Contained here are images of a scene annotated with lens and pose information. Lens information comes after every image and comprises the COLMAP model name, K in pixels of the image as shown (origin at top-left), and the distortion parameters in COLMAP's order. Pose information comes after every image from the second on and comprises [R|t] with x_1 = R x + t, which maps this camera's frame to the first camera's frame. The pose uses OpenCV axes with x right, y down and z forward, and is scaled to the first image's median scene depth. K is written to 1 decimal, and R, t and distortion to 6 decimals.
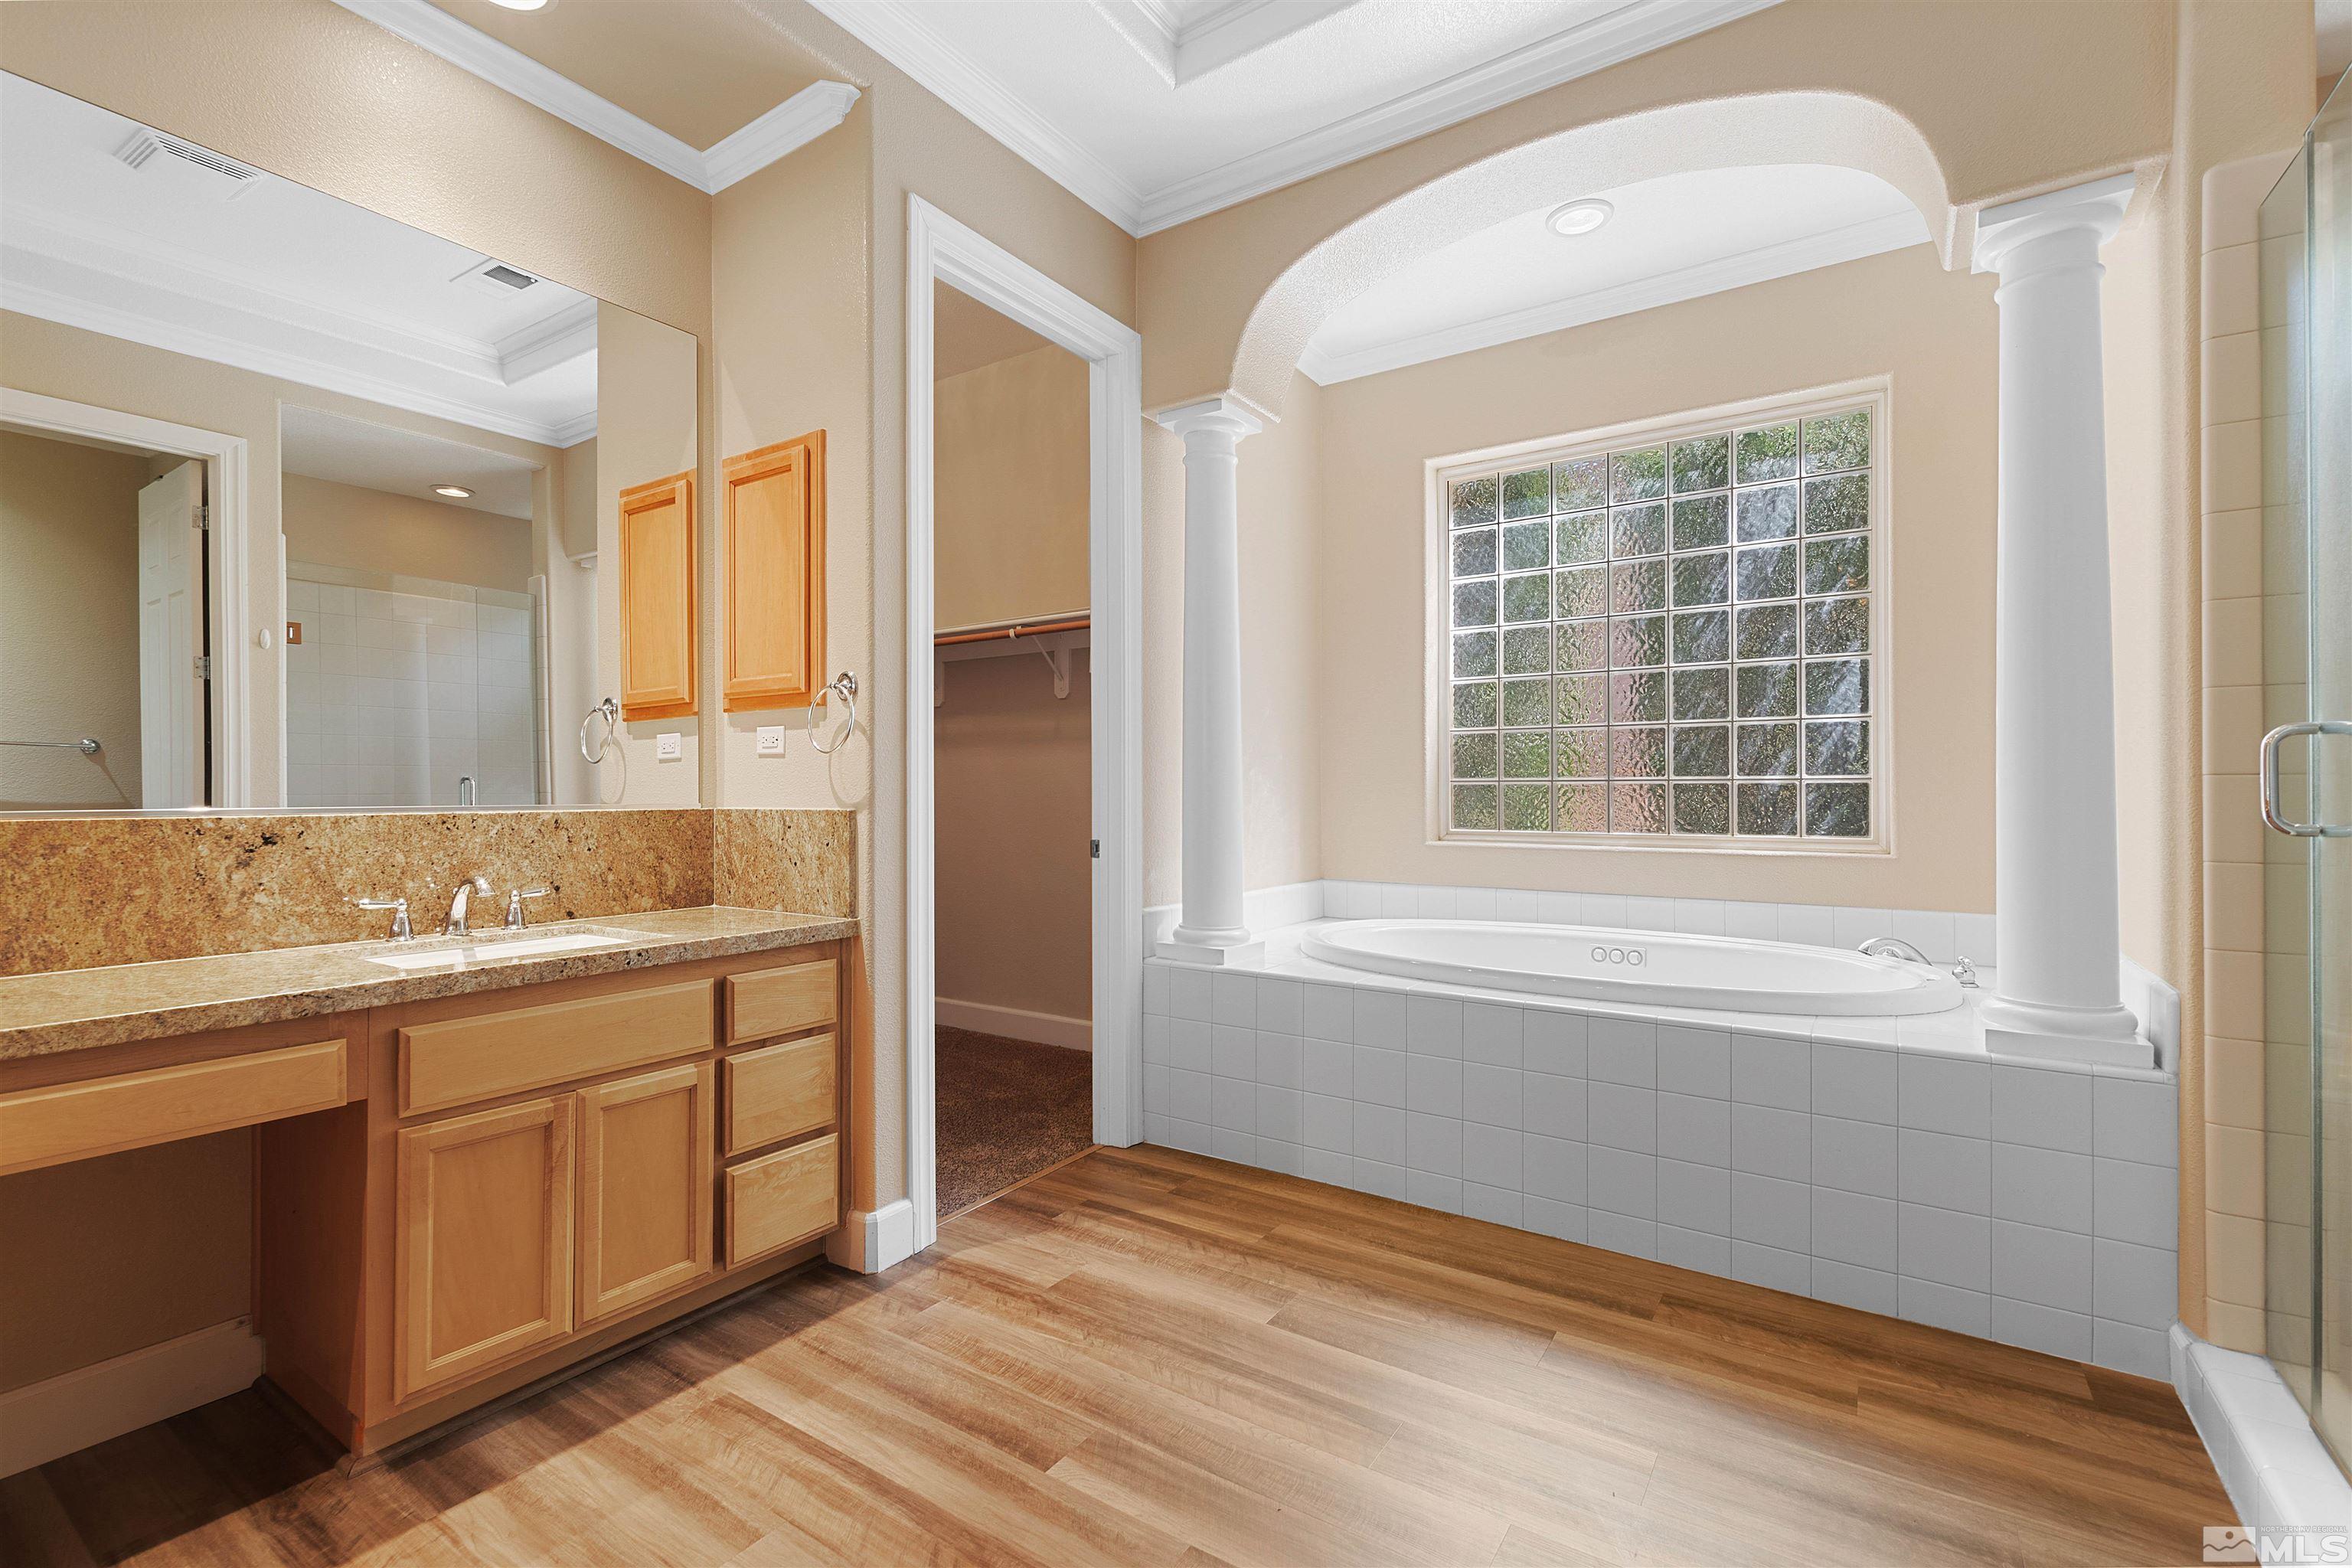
lens RADIAL K [[1024.3, 0, 1225.5], [0, 1024.3, 788.7], [0, 0, 1]] dist [0.006801, -0.002604]
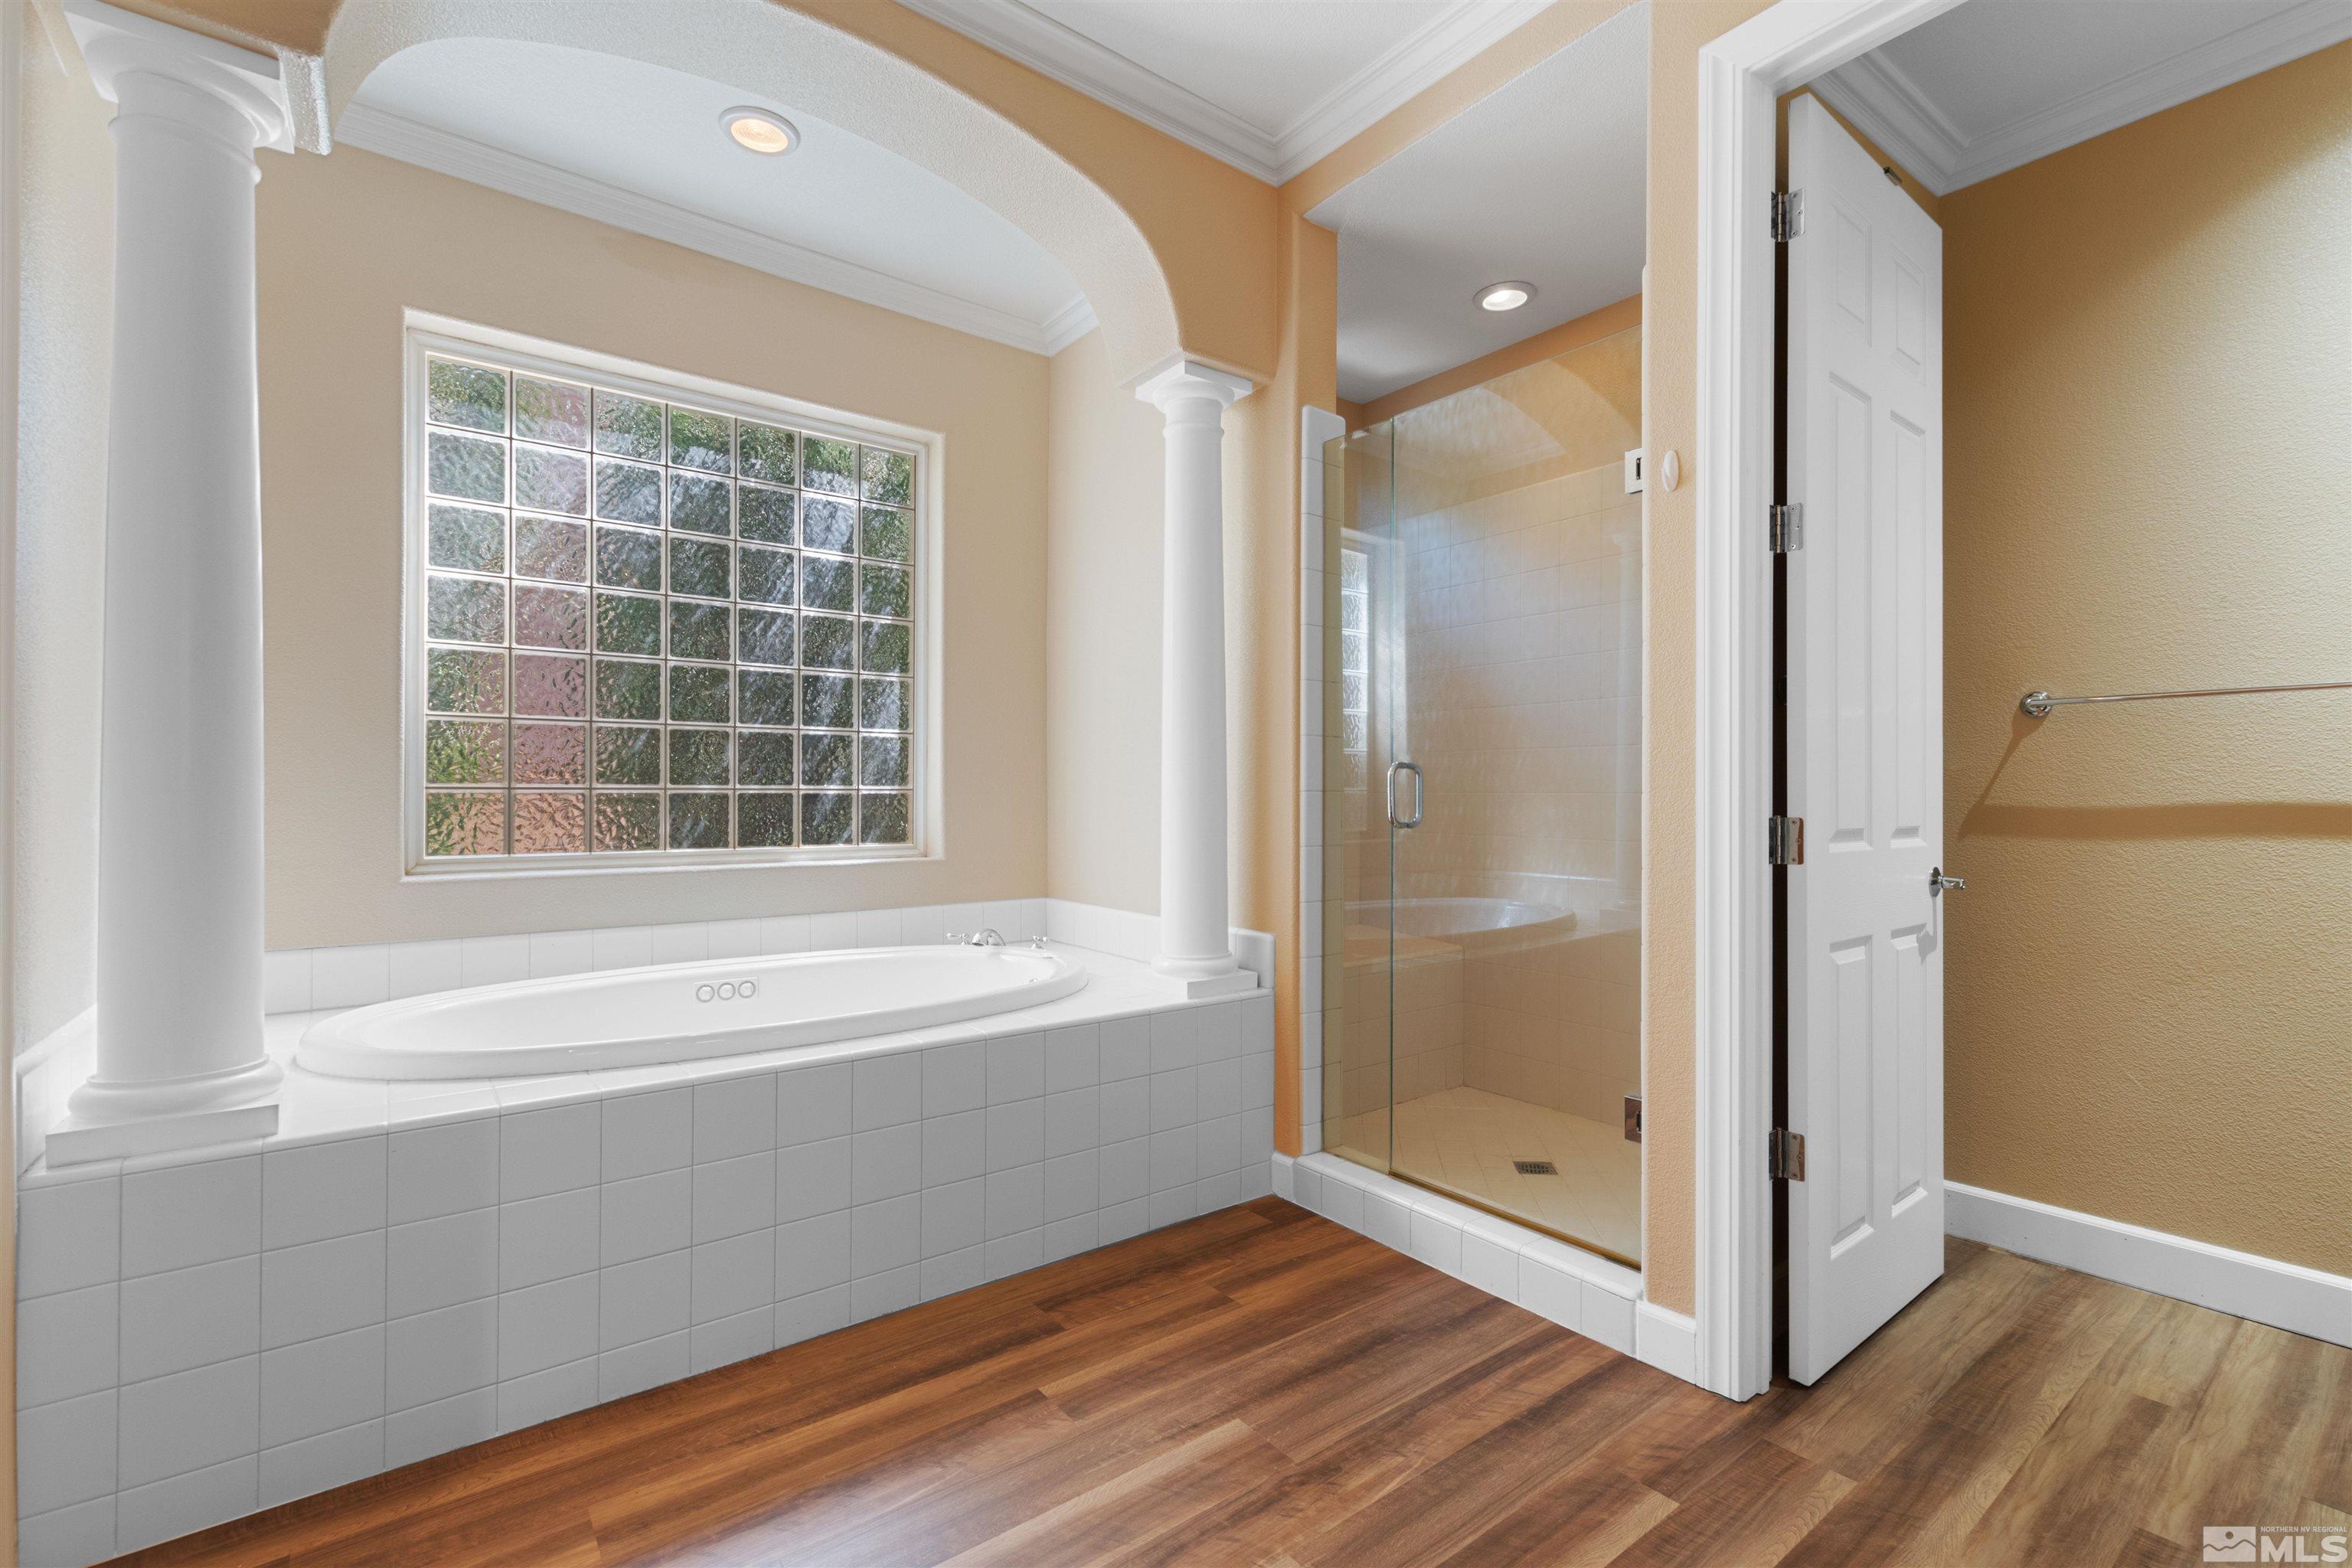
lens RADIAL K [[1024.3, 0, 1179.2], [0, 1024.3, 794.0], [0, 0, 1]] dist [0.006801, -0.002604]
pose [[0.339585, 0.004765, 0.940563, -0.304984], [-0.002189, 0.999988, -0.004276, -0.001318], [-0.940573, -0.000607, 0.339592, 0.343201]]
